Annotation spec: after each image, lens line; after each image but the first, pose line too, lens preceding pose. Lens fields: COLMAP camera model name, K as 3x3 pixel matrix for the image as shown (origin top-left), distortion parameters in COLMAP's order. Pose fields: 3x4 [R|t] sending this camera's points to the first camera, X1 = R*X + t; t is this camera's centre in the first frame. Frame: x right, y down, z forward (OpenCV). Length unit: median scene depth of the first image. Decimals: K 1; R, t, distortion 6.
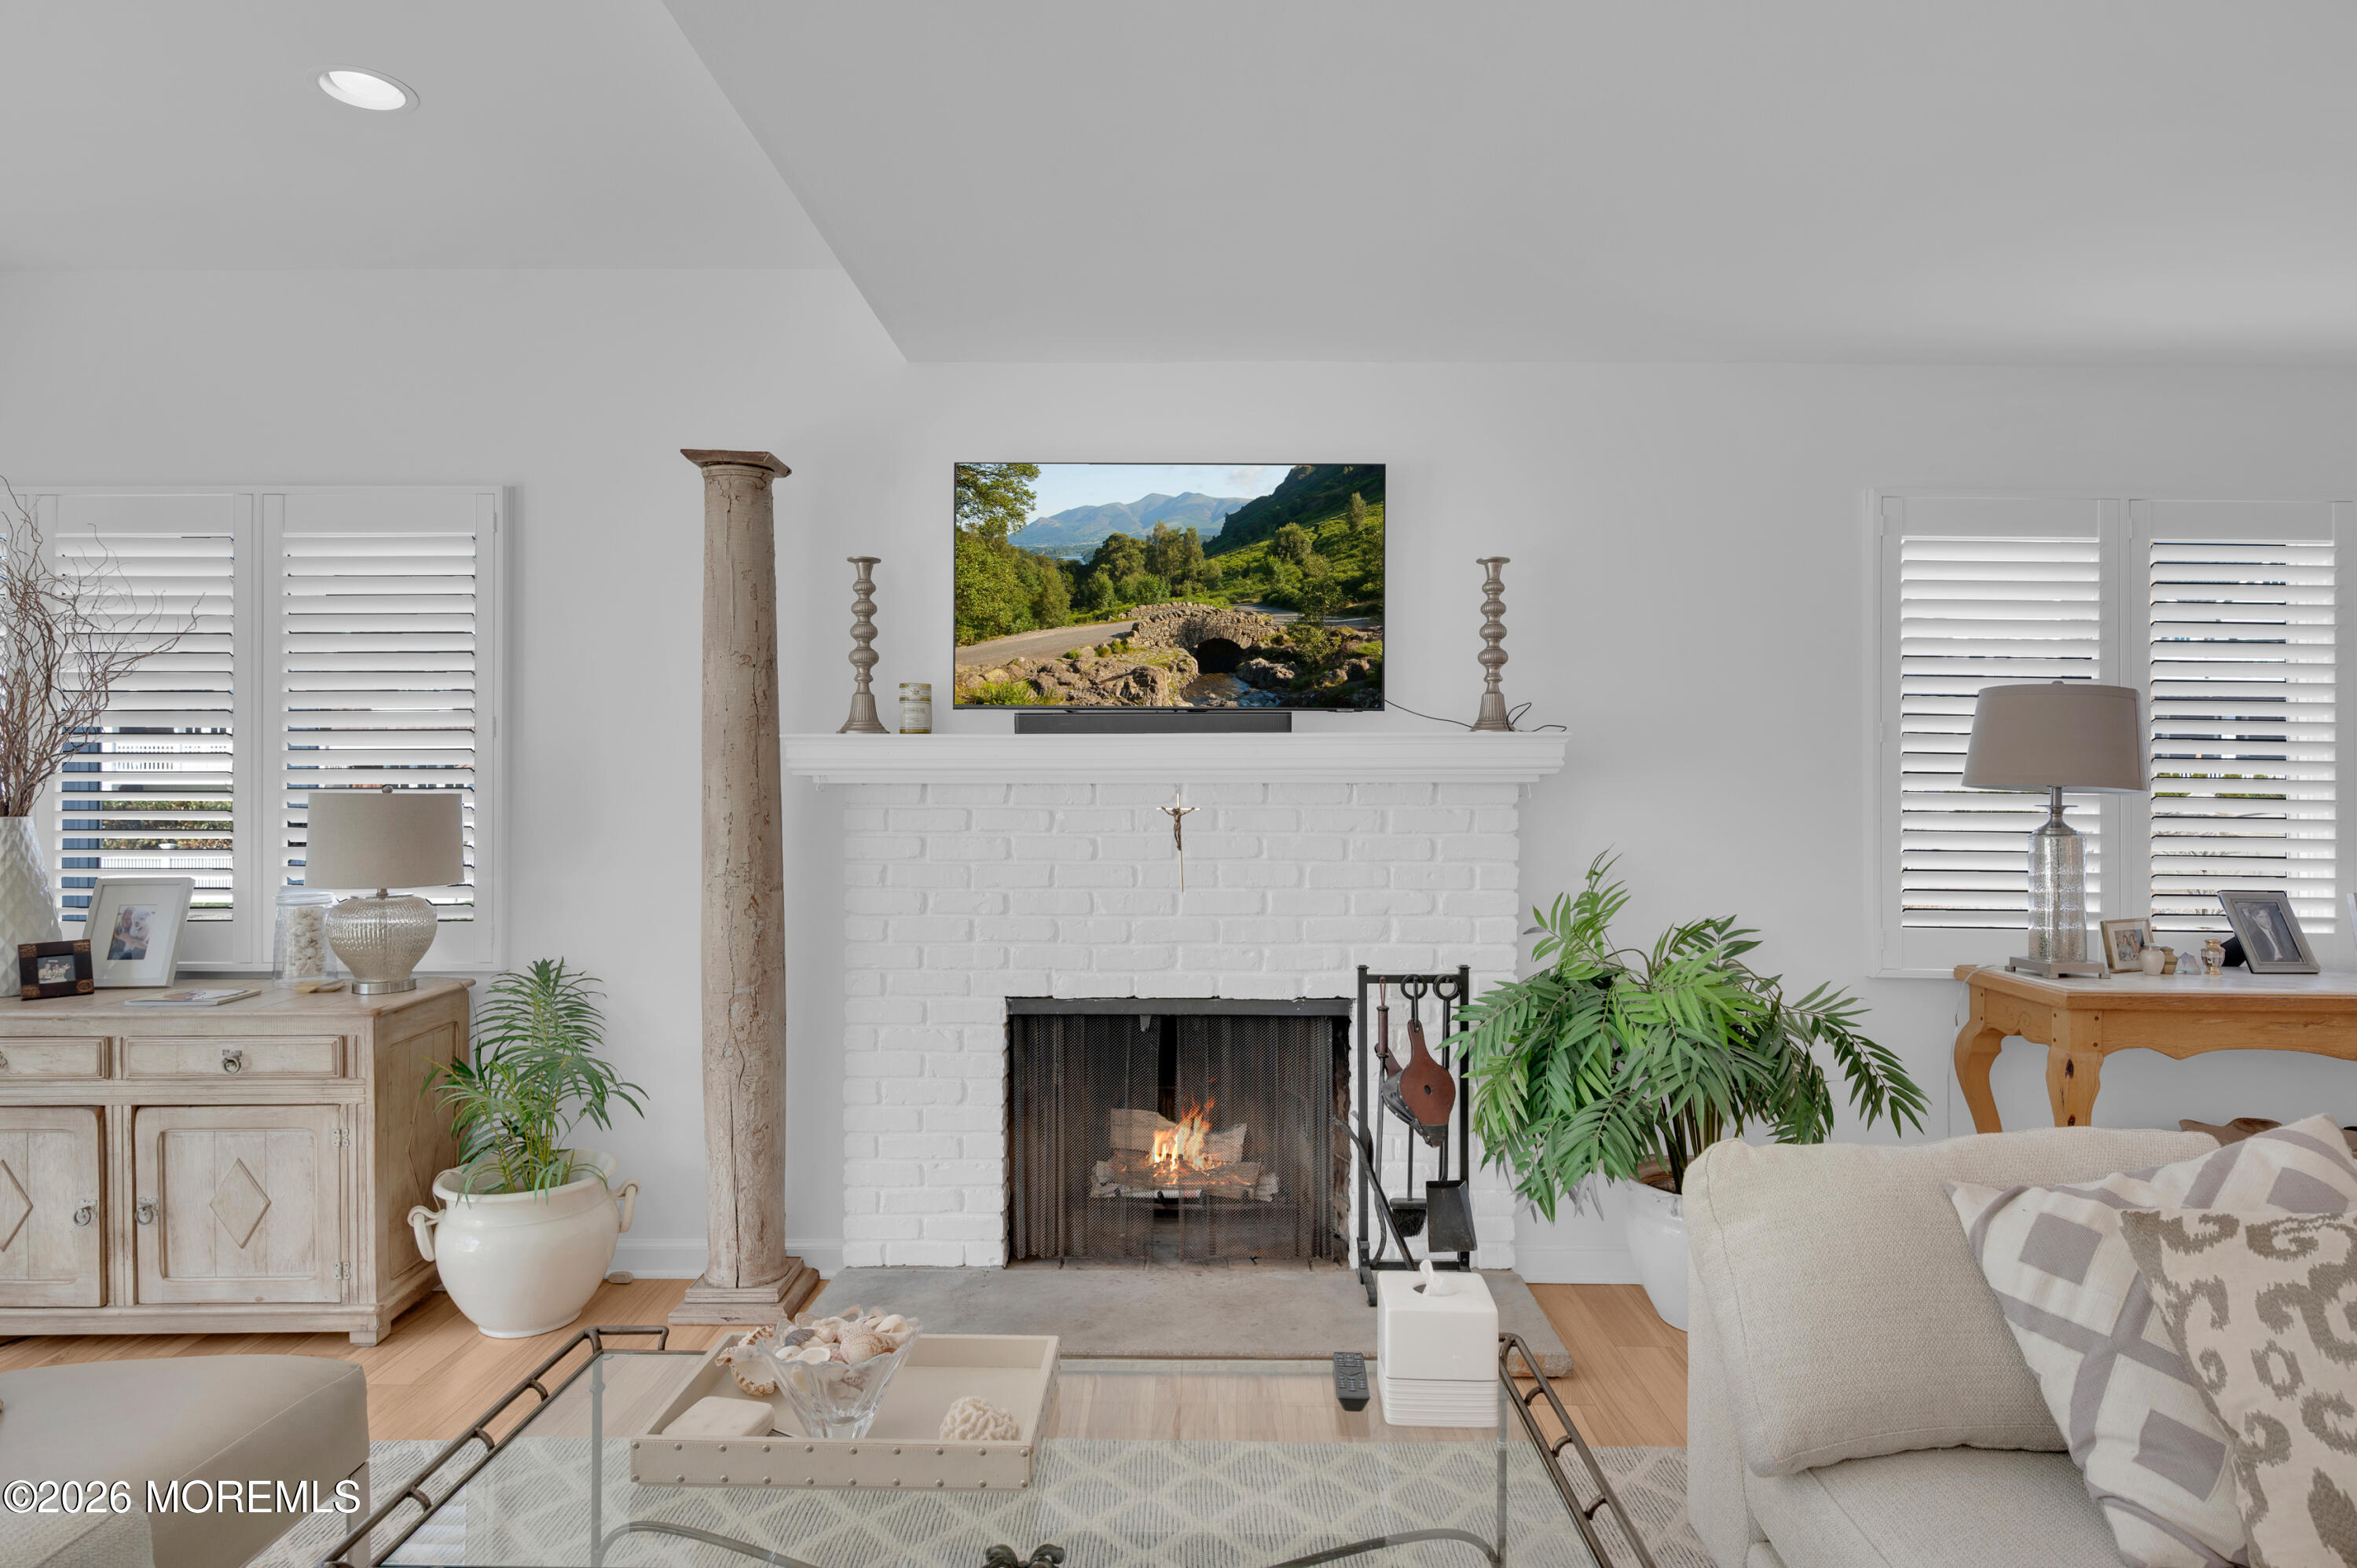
lens RADIAL K [[1379.8, 0, 1234.3], [0, 1379.8, 755.4], [0, 0, 1]] dist [-0.005679, 0.000999]
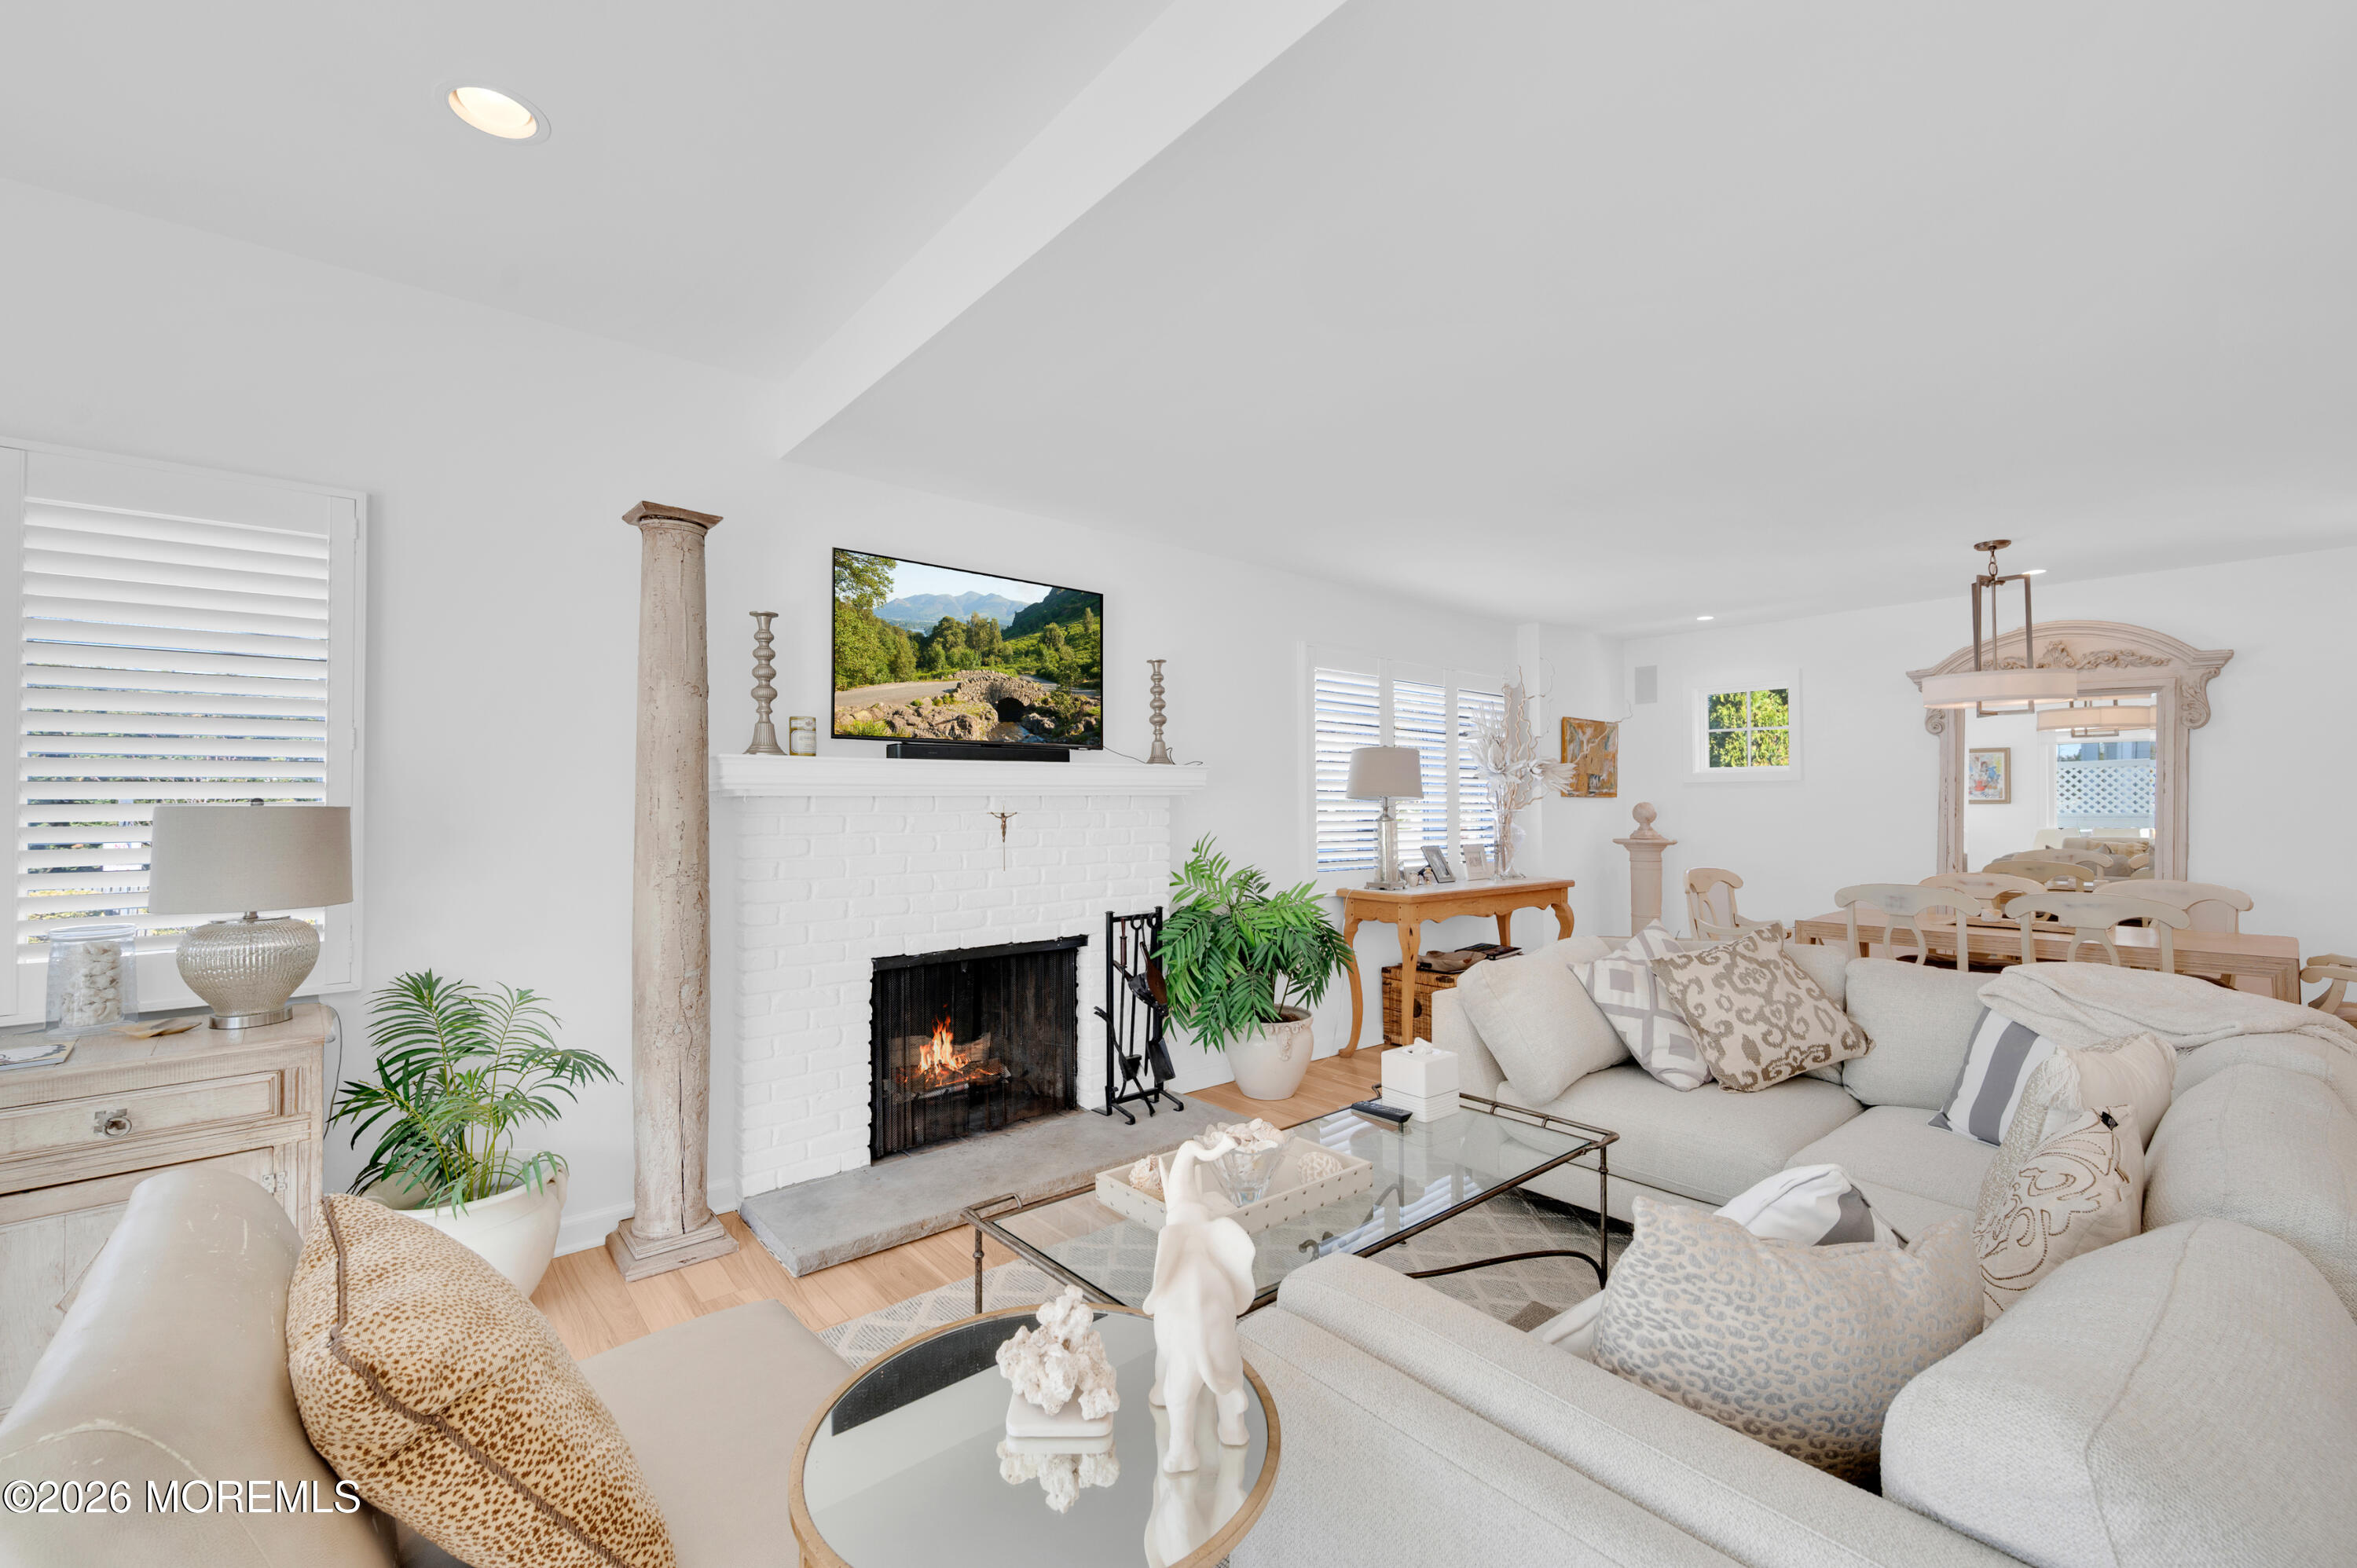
lens RADIAL K [[988.8, 0, 1188.9], [0, 988.8, 775.7], [0, 0, 1]] dist [-0.000679, -0.000192]
pose [[0.752499, 0.011975, 0.658485, -0.557396], [-0.006365, 0.999920, -0.010910, 0.008798], [-0.658563, 0.004018, 0.752515, 0.089982]]
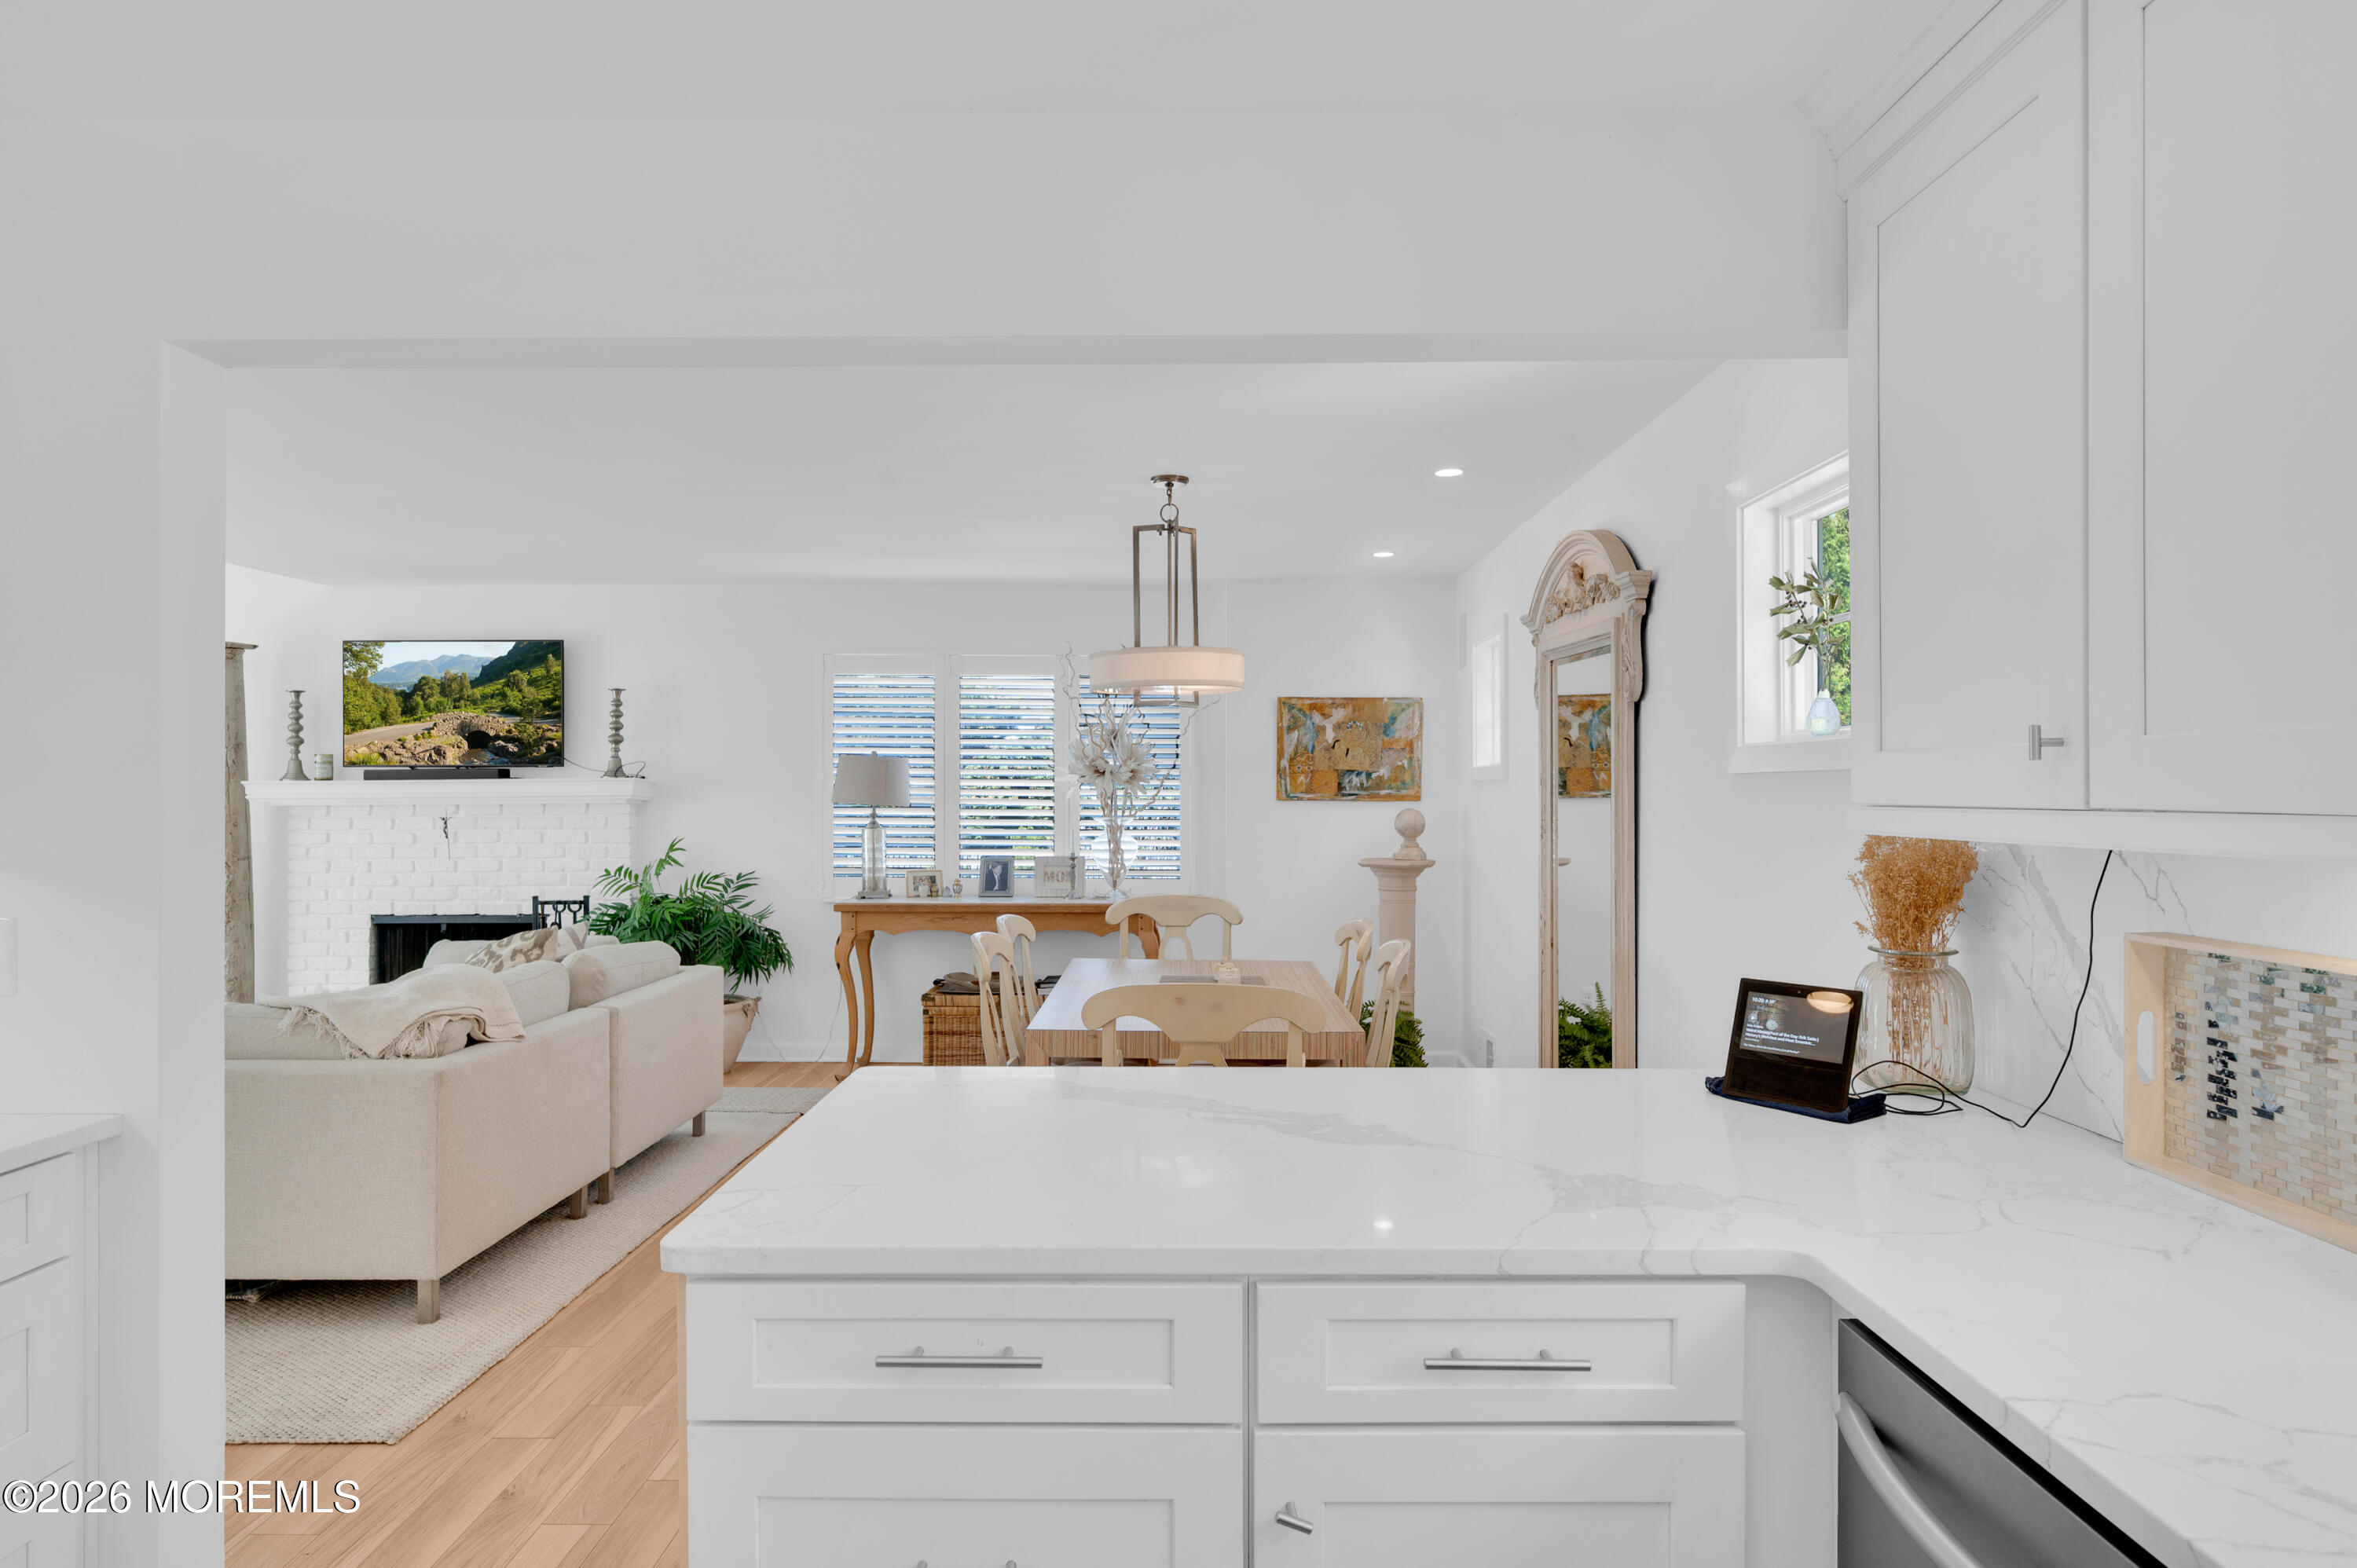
lens RADIAL K [[1300.7, 0, 1195.3], [0, 1300.7, 781.9], [0, 0, 1]] dist [0.004821, 0.000938]
pose [[0.999948, -0.006065, 0.008245, 0.983370], [0.005965, 0.999908, 0.012144, -0.027871], [-0.008318, -0.012095, 0.999892, -0.844895]]
